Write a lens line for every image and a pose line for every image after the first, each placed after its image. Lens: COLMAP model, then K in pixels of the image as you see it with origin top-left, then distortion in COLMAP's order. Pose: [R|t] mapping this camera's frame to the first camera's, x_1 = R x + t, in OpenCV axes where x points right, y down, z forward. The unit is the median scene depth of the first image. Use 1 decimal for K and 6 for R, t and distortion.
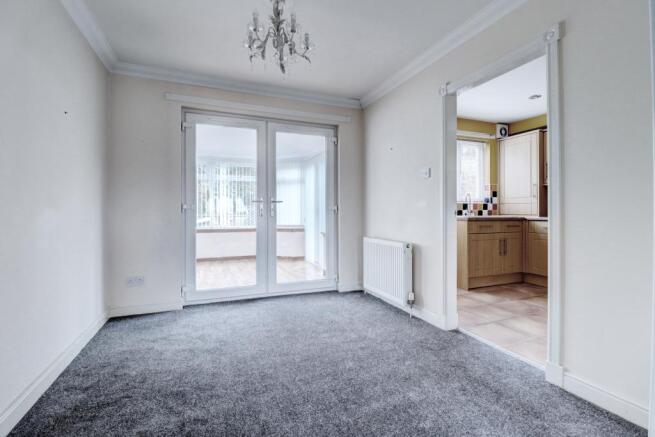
lens RADIAL K [[305.5, 0, 327.9], [0, 305.5, 215.0], [0, 0, 1]] dist [-0.005160, -0.000911]
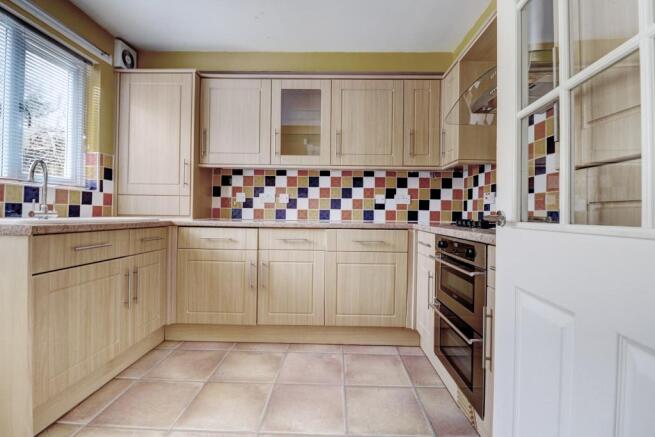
lens RADIAL K [[305.5, 0, 328.4], [0, 305.5, 209.7], [0, 0, 1]] dist [-0.005160, -0.000911]
pose [[0.397461, 0.017402, 0.917454, 0.245842], [-0.007633, 0.999848, -0.015658, -0.005212], [-0.917587, -0.000779, 0.397534, 0.496911]]
